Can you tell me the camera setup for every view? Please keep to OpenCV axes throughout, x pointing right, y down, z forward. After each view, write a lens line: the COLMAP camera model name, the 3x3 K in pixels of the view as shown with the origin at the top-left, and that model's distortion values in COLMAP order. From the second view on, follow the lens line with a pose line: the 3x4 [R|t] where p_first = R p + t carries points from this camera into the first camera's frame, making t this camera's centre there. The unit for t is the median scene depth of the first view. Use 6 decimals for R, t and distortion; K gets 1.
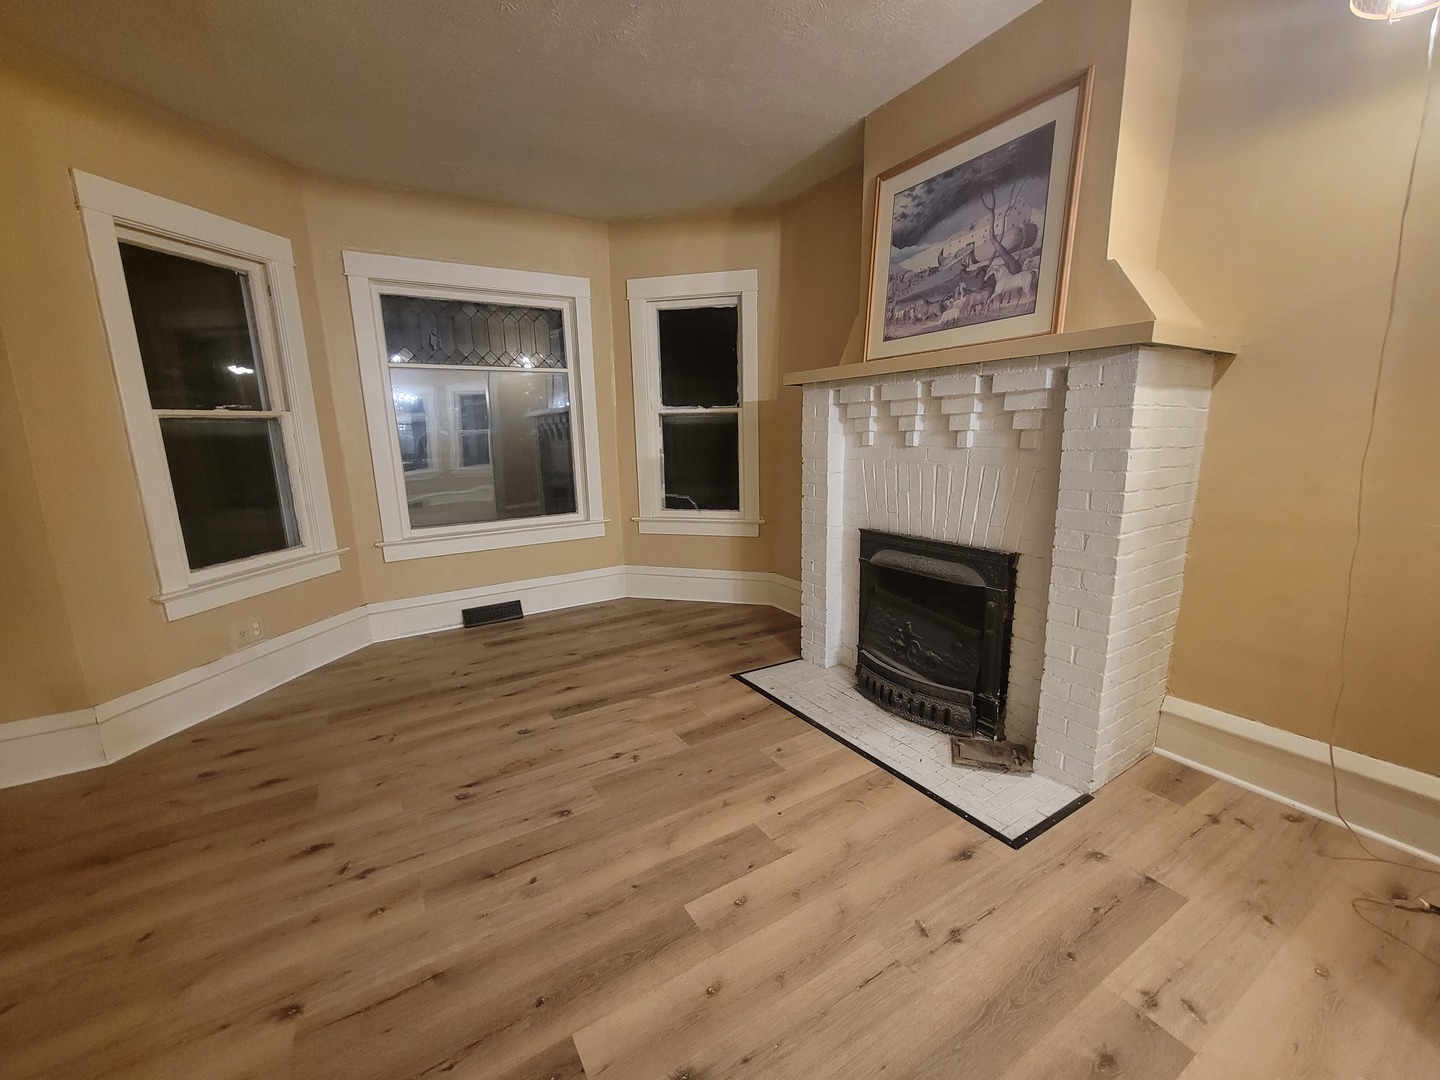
lens RADIAL K [[590.7, 0, 731.7], [0, 590.7, 552.9], [0, 0, 1]] dist [-0.002304, 0.000239]
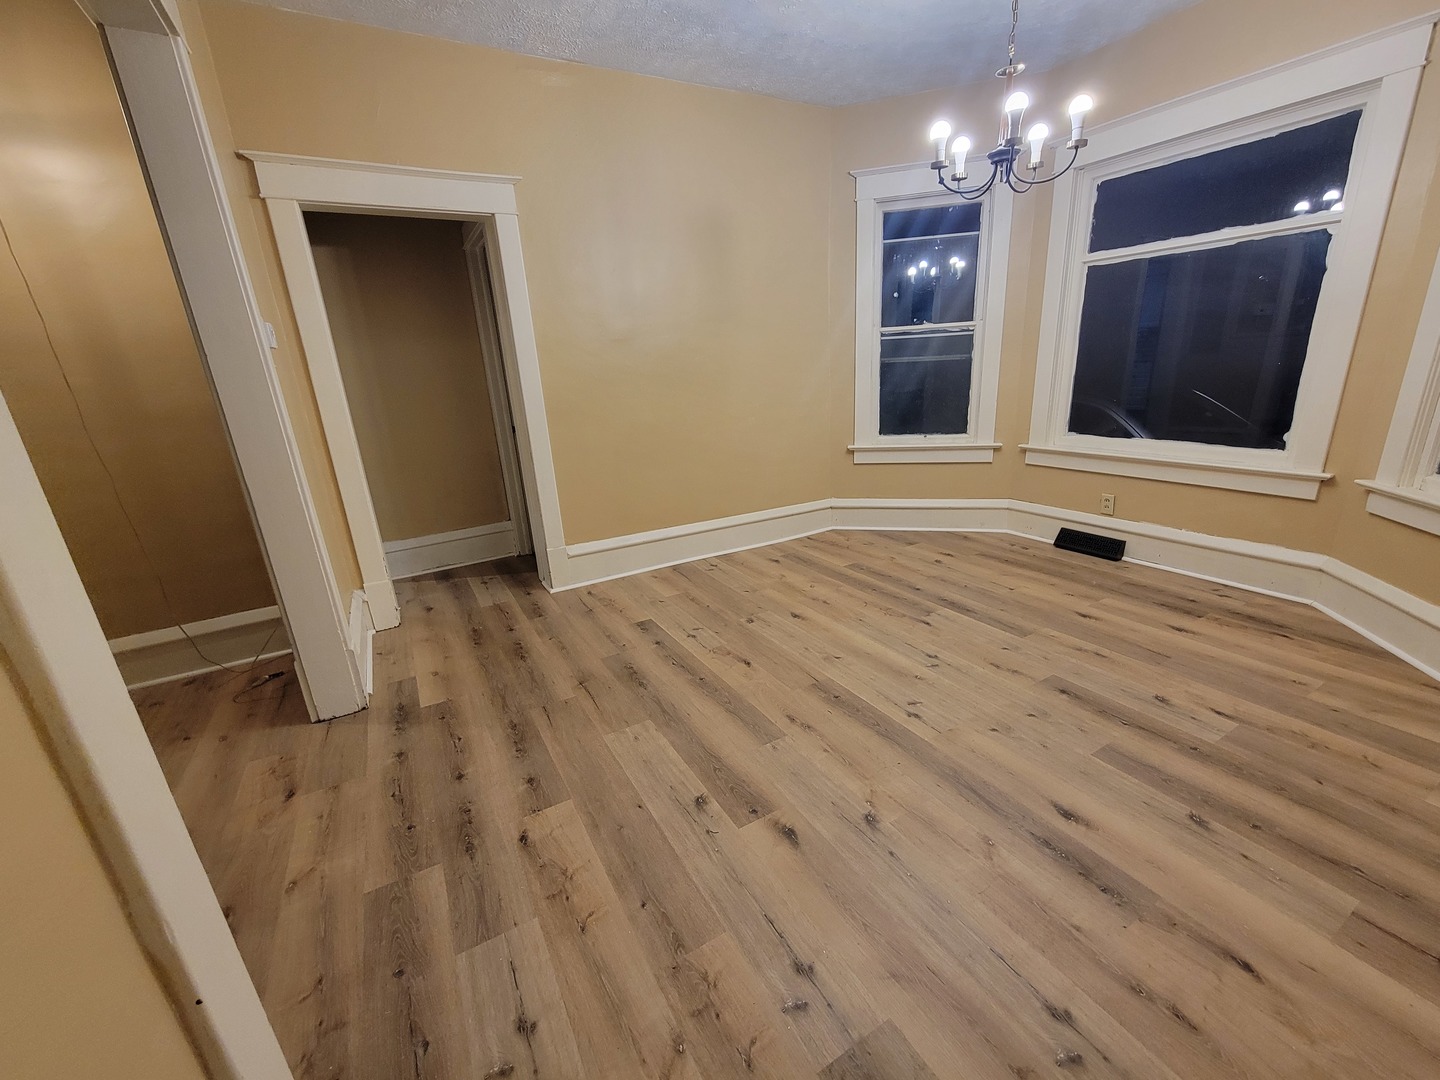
lens RADIAL K [[590.7, 0, 731.8], [0, 590.7, 552.6], [0, 0, 1]] dist [-0.002304, 0.000239]
pose [[0.030498, -0.299786, 0.953519, -0.193202], [0.257601, 0.924095, 0.282296, 0.076491], [-0.965770, 0.237018, 0.105408, -0.356422]]
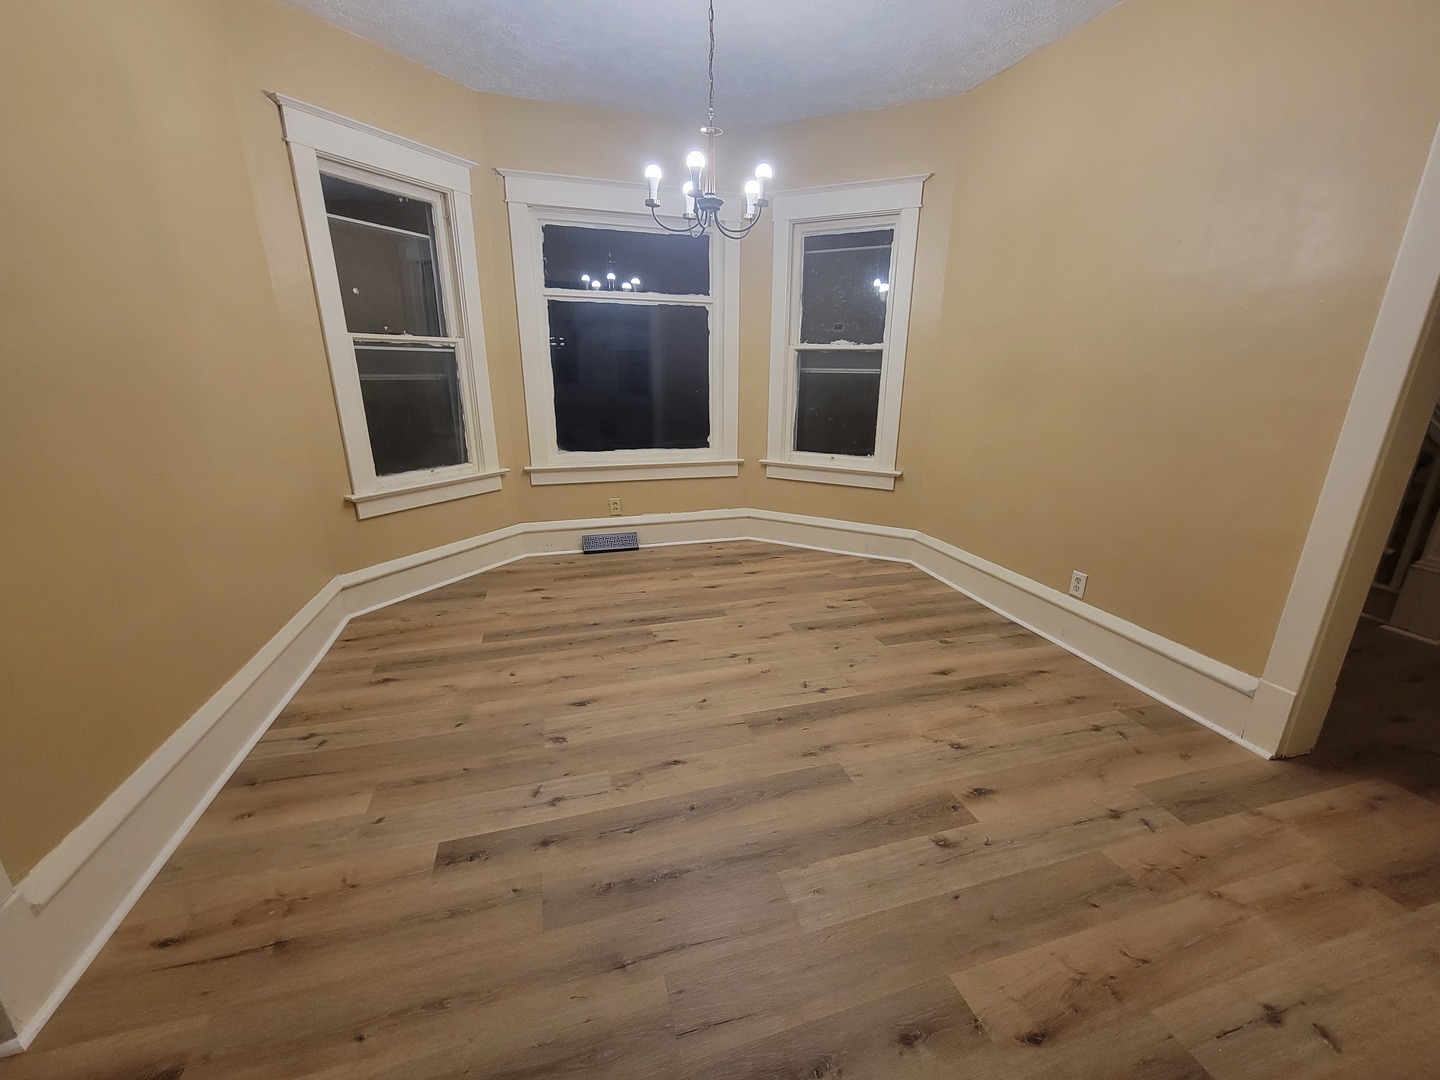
lens RADIAL K [[590.7, 0, 734.2], [0, 590.7, 549.9], [0, 0, 1]] dist [-0.002304, 0.000239]
pose [[-0.967206, -0.074359, 0.242863, 0.491402], [0.052363, 0.877269, 0.477135, -0.074711], [-0.248536, 0.474205, -0.844606, 0.294457]]
